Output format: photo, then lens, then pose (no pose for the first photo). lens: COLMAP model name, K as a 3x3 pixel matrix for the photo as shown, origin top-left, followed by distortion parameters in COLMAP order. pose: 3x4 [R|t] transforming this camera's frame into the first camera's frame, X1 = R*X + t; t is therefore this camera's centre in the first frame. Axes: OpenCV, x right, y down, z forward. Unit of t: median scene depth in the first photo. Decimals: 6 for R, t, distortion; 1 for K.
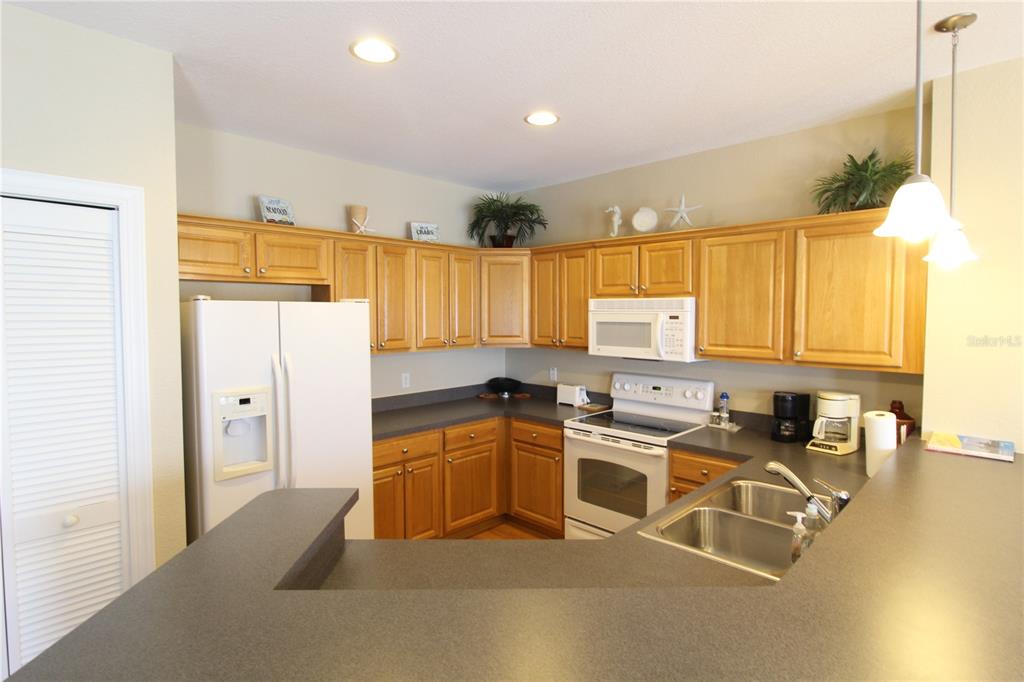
lens RADIAL K [[523.2, 0, 510.1], [0, 523.2, 335.2], [0, 0, 1]] dist [-0.022965, -0.001532]
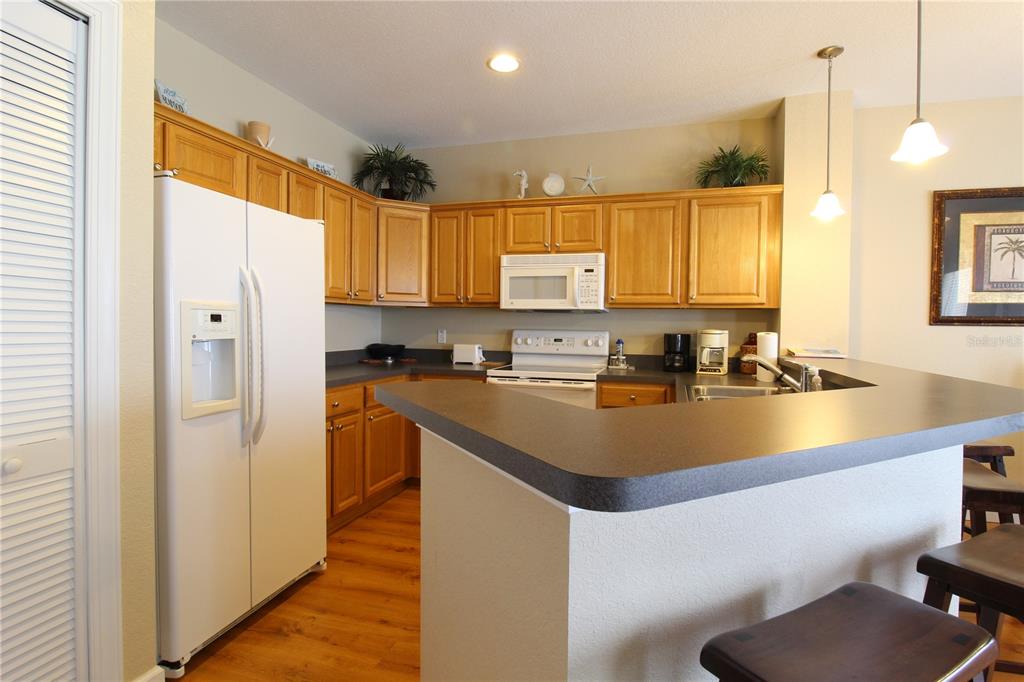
lens RADIAL K [[532.5, 0, 512.2], [0, 532.5, 342.6], [0, 0, 1]] dist [-0.014614, -0.001044]
pose [[0.880151, -0.000477, 0.474694, -0.363333], [0.008166, 0.999867, -0.014136, 0.131016], [-0.474624, 0.016318, 0.880037, 0.061702]]
